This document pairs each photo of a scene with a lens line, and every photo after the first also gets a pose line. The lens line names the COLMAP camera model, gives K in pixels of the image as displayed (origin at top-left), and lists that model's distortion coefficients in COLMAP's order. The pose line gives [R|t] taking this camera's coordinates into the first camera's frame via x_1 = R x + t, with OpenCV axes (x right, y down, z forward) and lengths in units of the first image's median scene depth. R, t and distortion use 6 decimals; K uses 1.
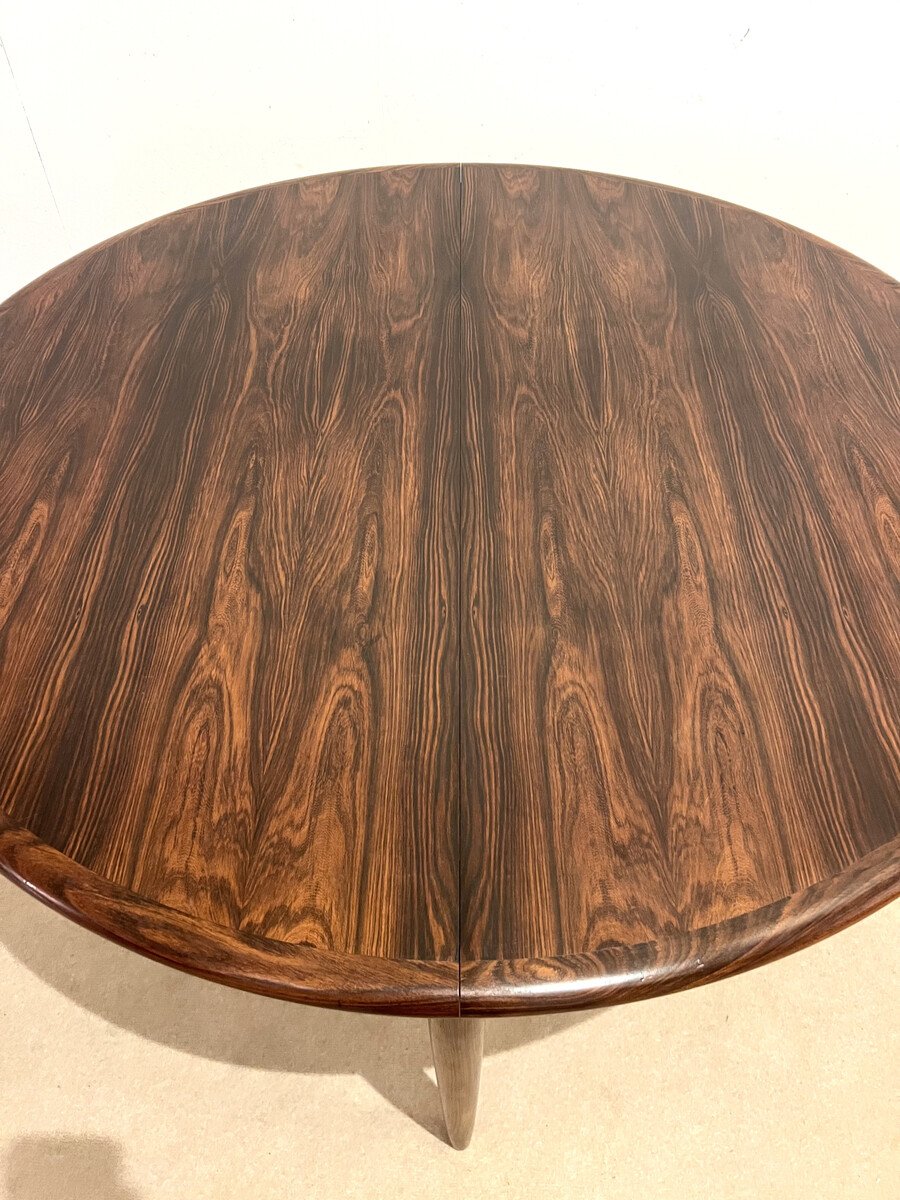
lens RADIAL K [[906.6, 0, 436.8], [0, 906.6, 594.9], [0, 0, 1]] dist [0.028030, -0.039870]
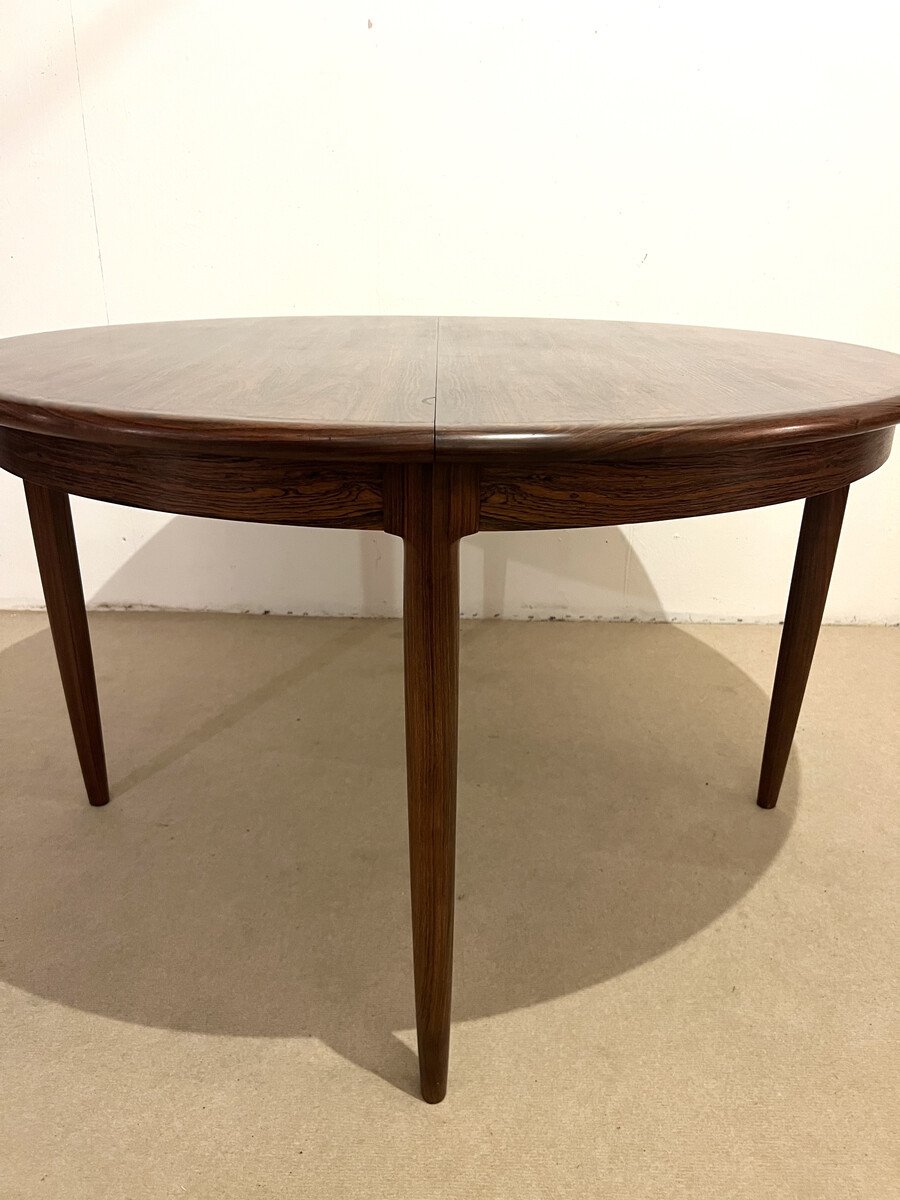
lens RADIAL K [[906.6, 0, 436.2], [0, 906.6, 590.1], [0, 0, 1]] dist [0.028030, -0.039870]
pose [[0.999662, 0.016198, 0.020323, 0.004294], [-0.004670, 0.881221, -0.472682, 0.733881], [-0.025566, 0.472427, 0.880999, 0.051440]]
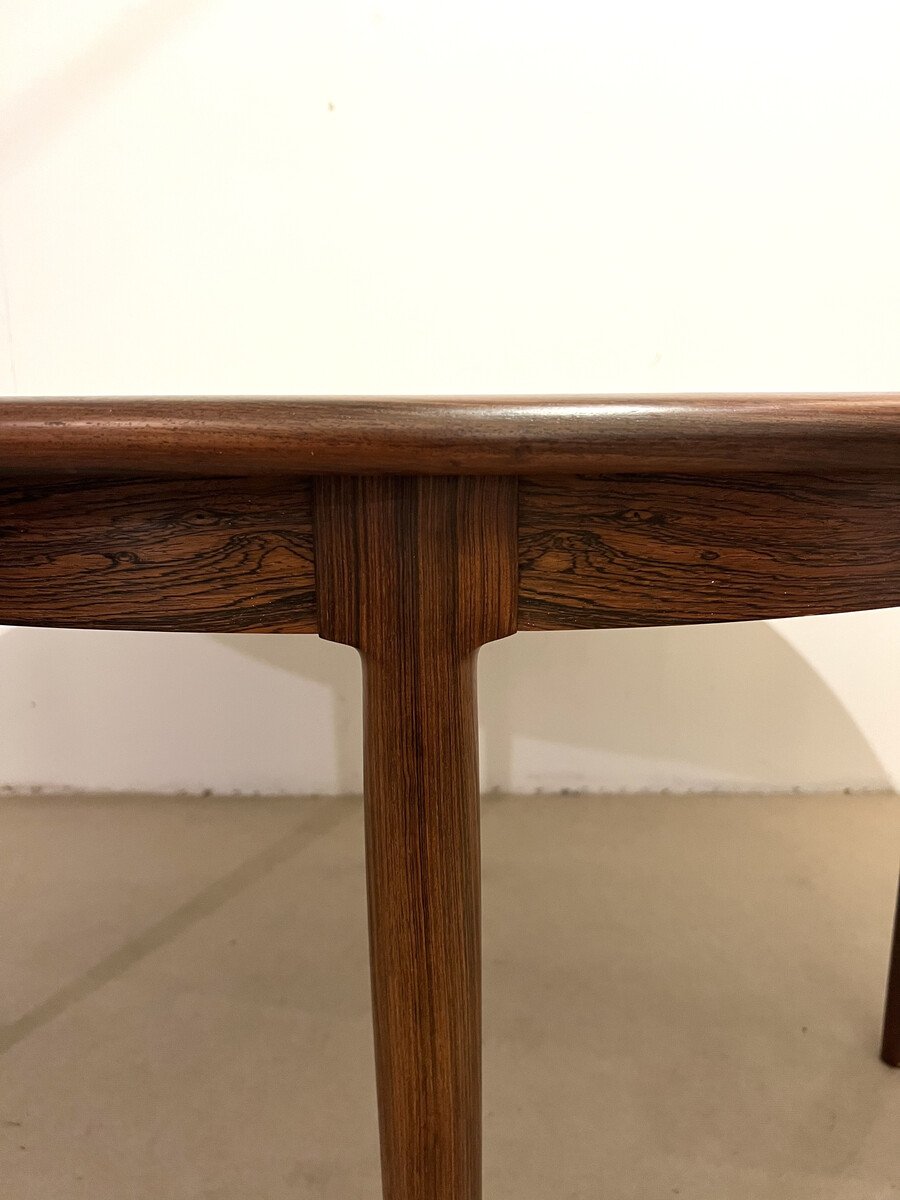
lens RADIAL K [[906.6, 0, 425.2], [0, 906.6, 612.8], [0, 0, 1]] dist [0.028030, -0.039870]
pose [[0.999595, -0.002862, 0.028296, 0.007693], [0.019447, 0.794759, -0.606614, 0.537302], [-0.020752, 0.606919, 0.794493, 0.418239]]
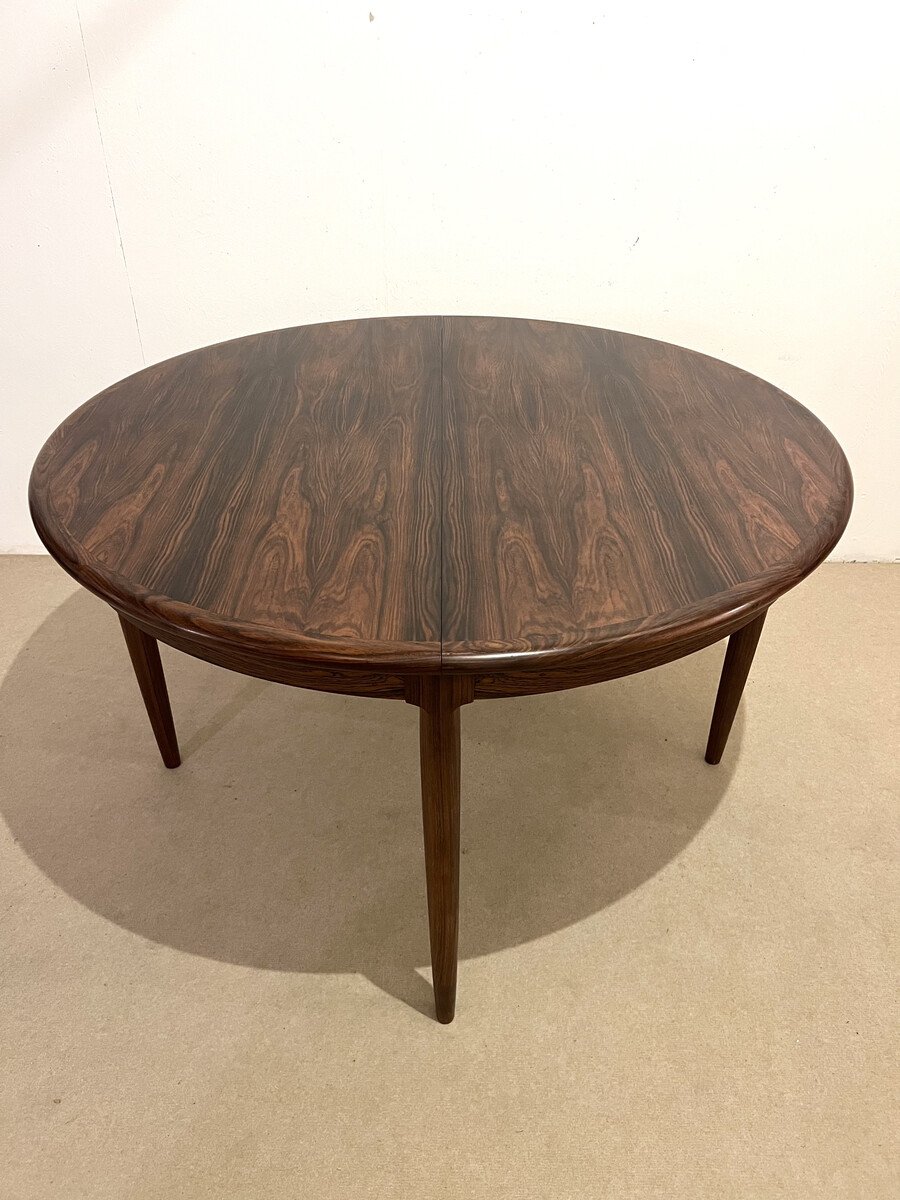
lens RADIAL K [[906.6, 0, 438.4], [0, 906.6, 588.5], [0, 0, 1]] dist [0.028030, -0.039870]
pose [[0.999859, 0.000461, 0.016771, -0.004598], [0.004173, 0.961381, -0.275190, 0.486730], [-0.016250, 0.275221, 0.961244, -0.366996]]
